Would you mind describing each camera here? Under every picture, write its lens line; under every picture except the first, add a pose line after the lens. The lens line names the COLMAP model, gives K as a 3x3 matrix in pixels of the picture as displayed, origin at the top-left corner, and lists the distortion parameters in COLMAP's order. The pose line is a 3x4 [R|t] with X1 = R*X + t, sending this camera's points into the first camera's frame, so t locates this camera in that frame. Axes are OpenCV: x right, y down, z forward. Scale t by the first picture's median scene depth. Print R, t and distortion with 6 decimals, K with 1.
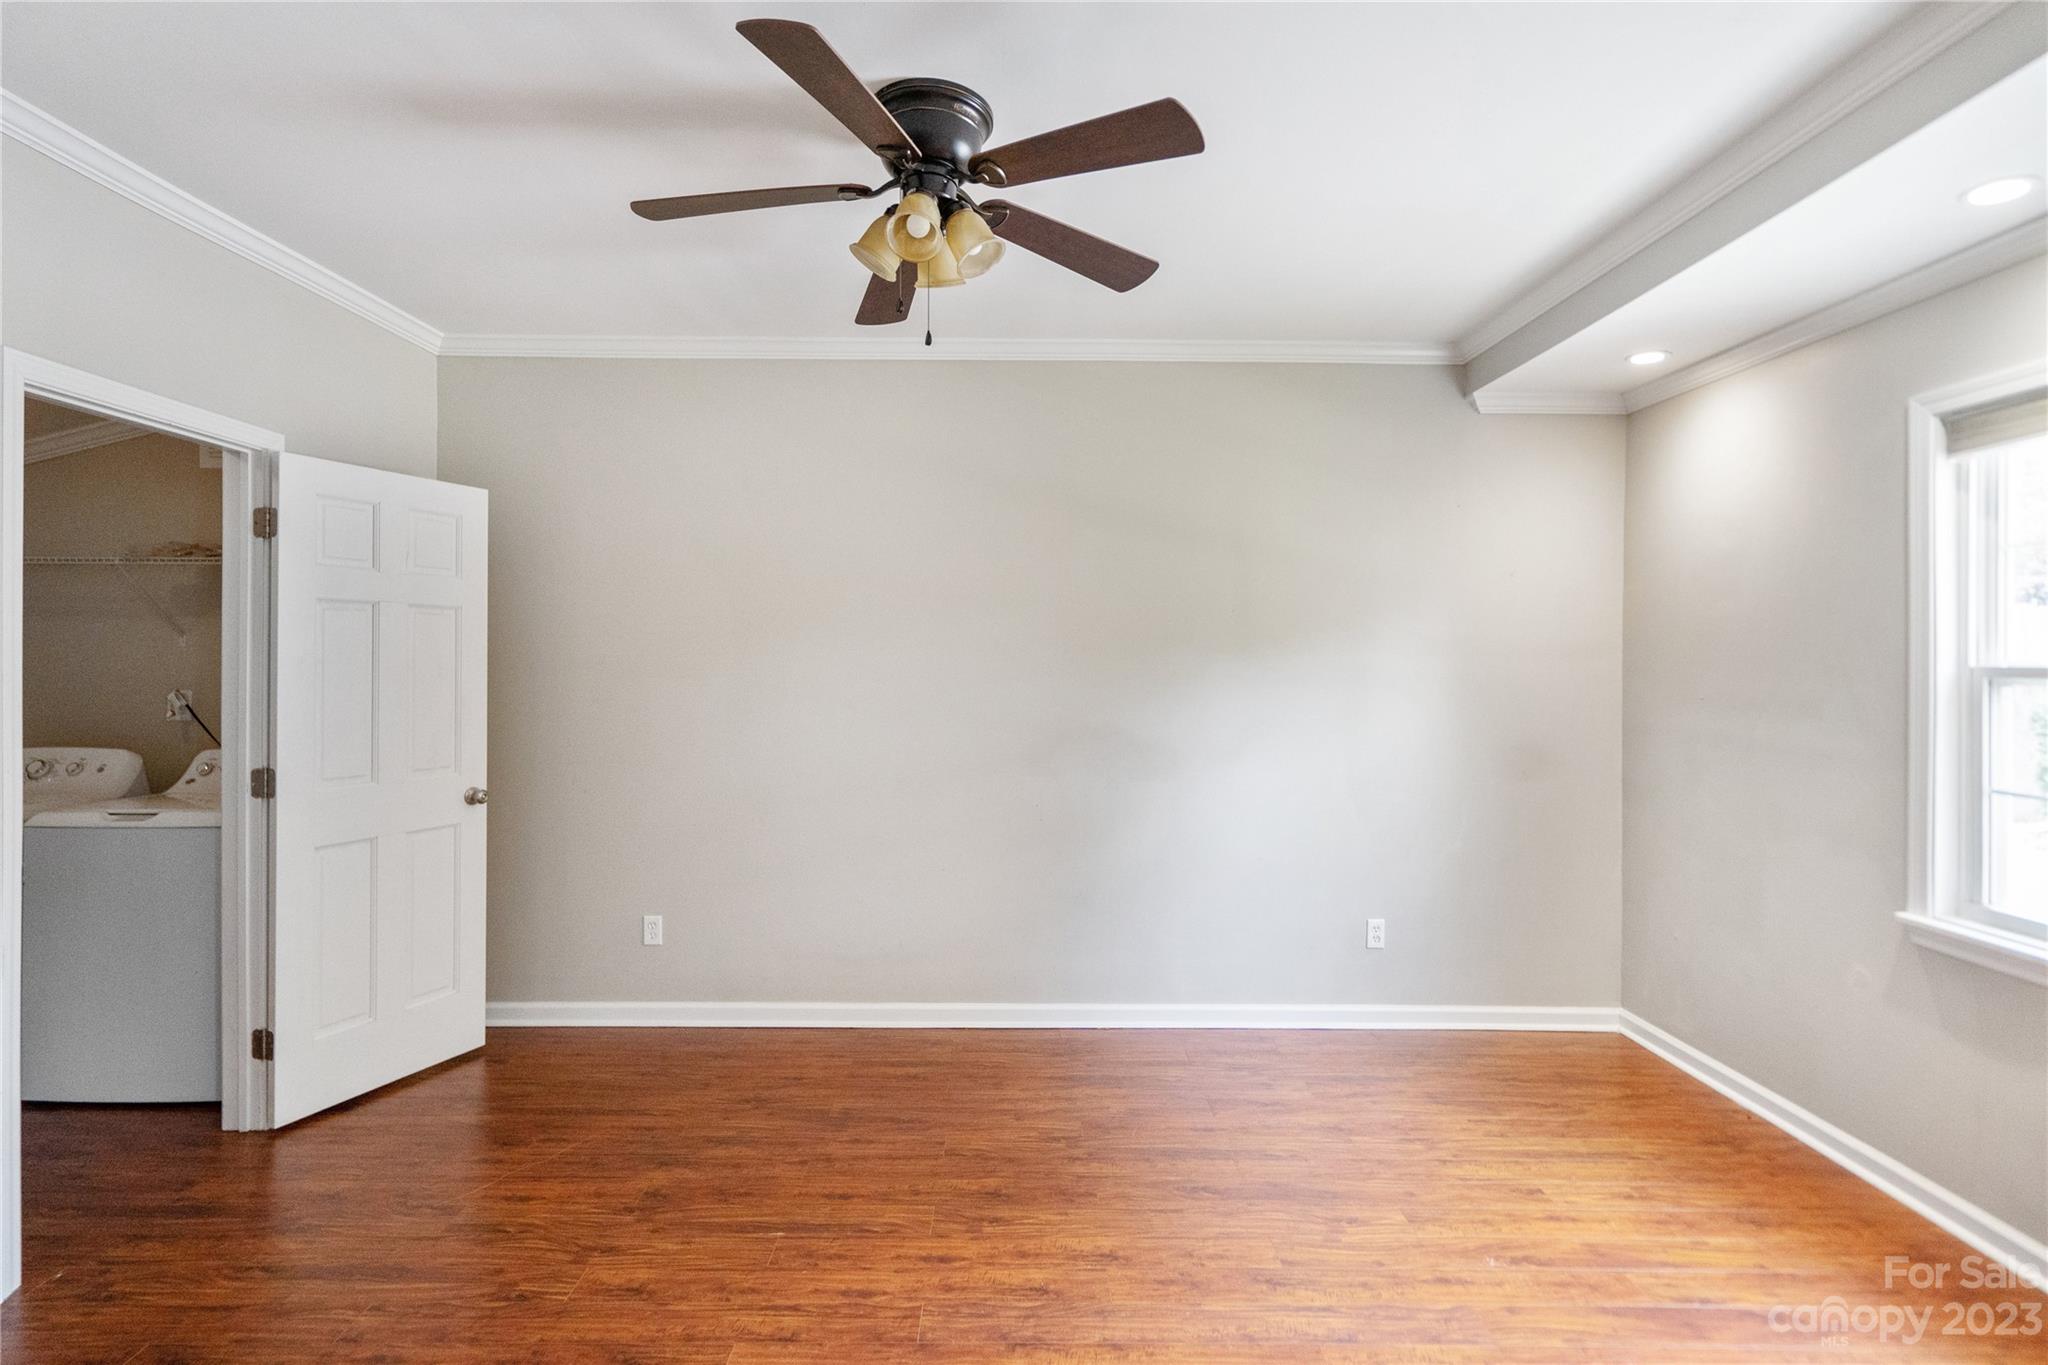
lens RADIAL K [[946.2, 0, 1019.6], [0, 946.2, 673.9], [0, 0, 1]] dist [-0.002329, 0.003353]
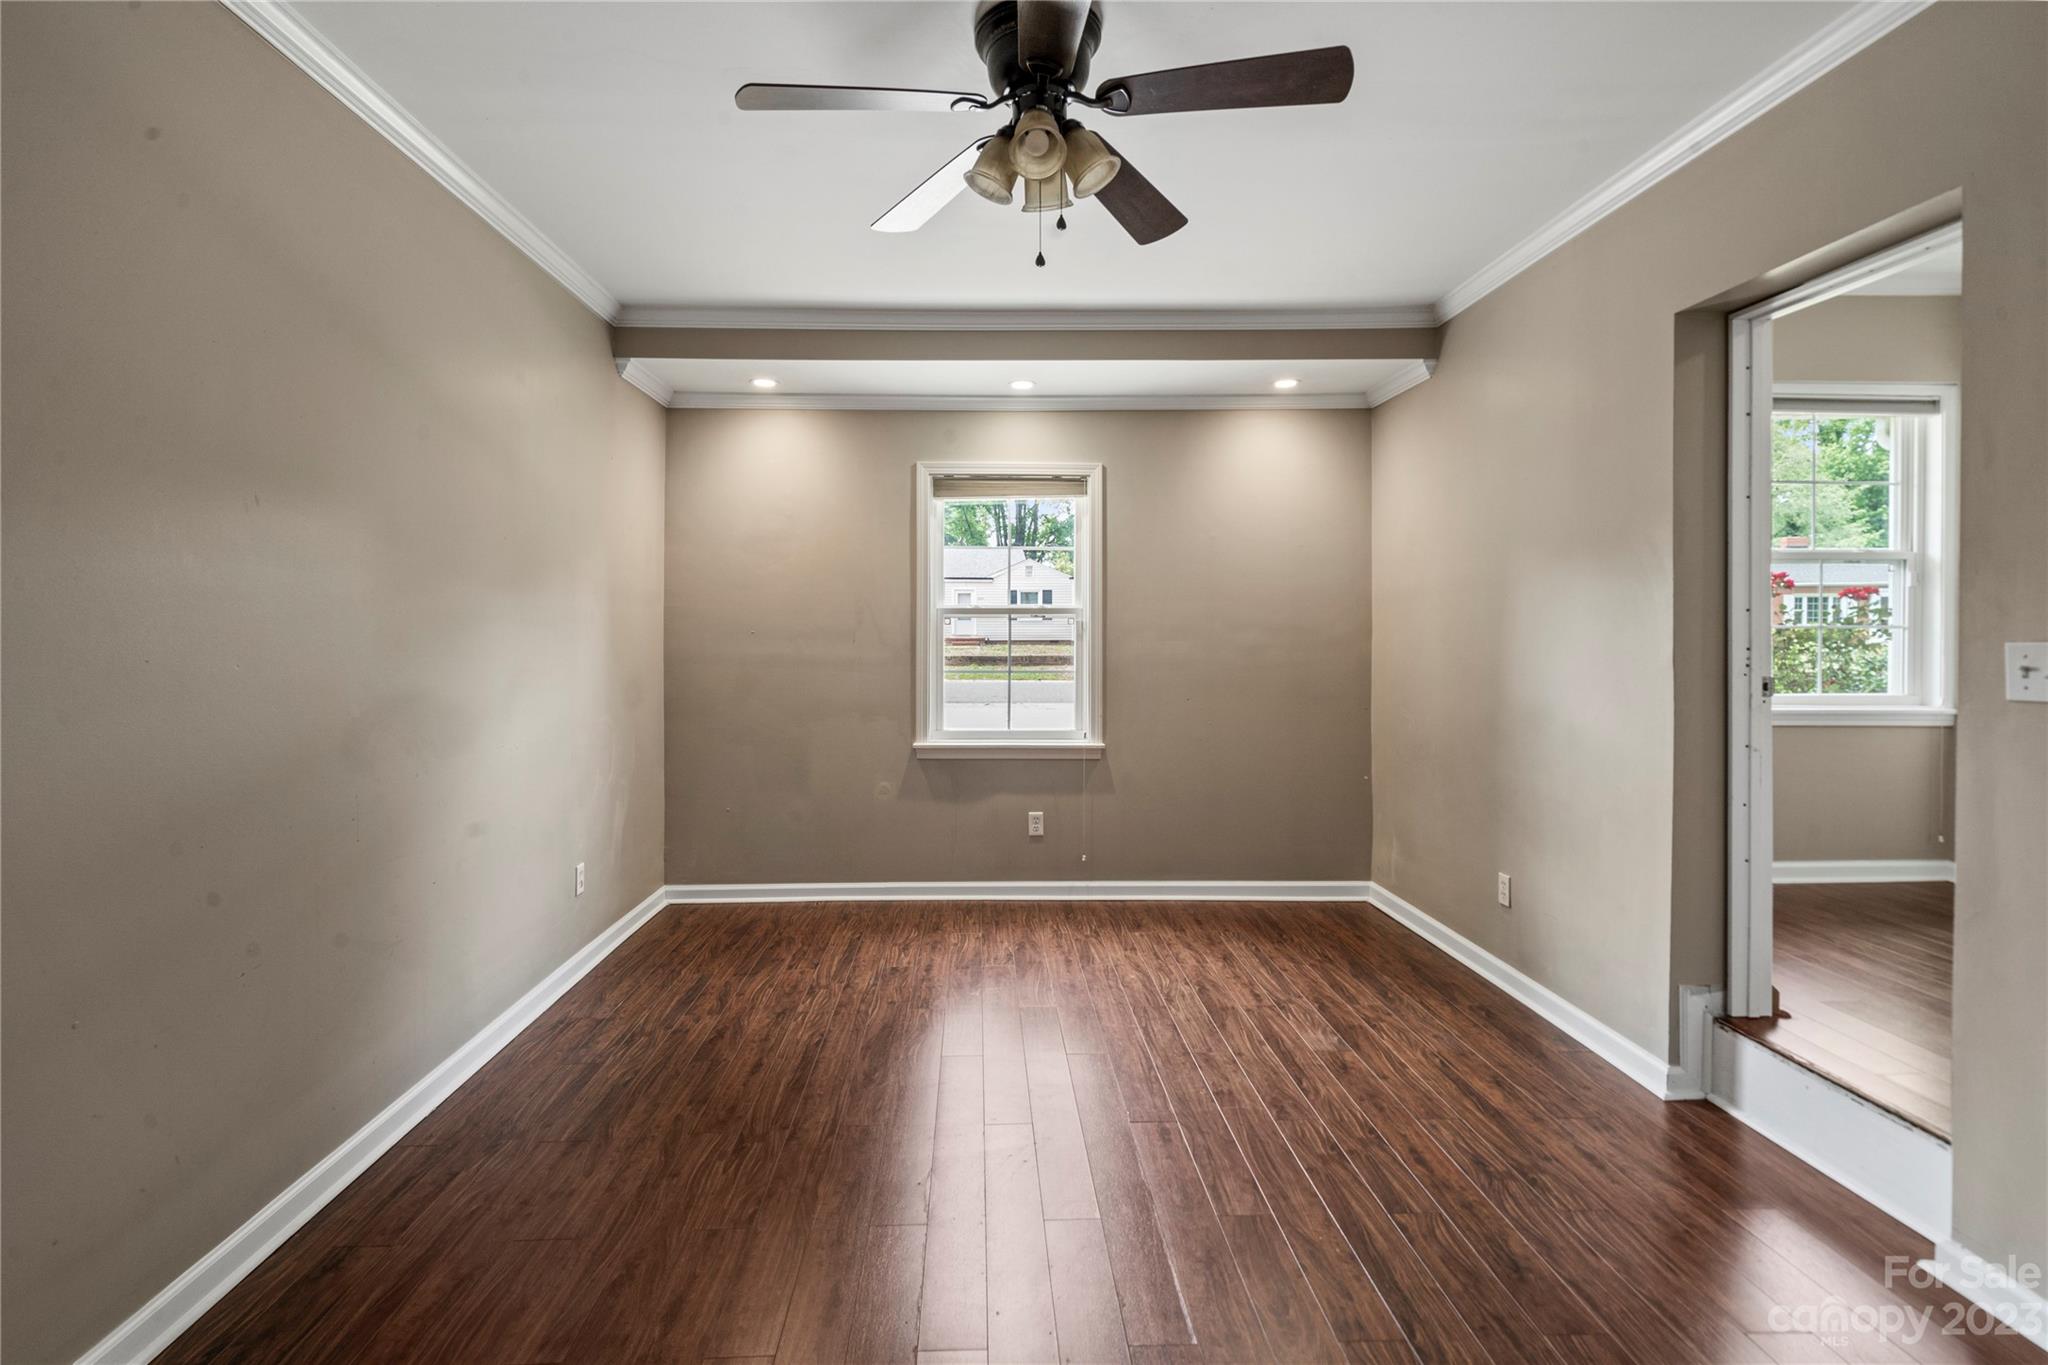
lens RADIAL K [[946.2, 0, 992.3], [0, 946.2, 622.2], [0, 0, 1]] dist [-0.002329, 0.003353]
pose [[0.005060, 0.001096, 0.999987, -0.822103], [0.013649, 0.999906, -0.001165, 0.022614], [-0.999894, 0.013655, 0.005044, 0.772872]]
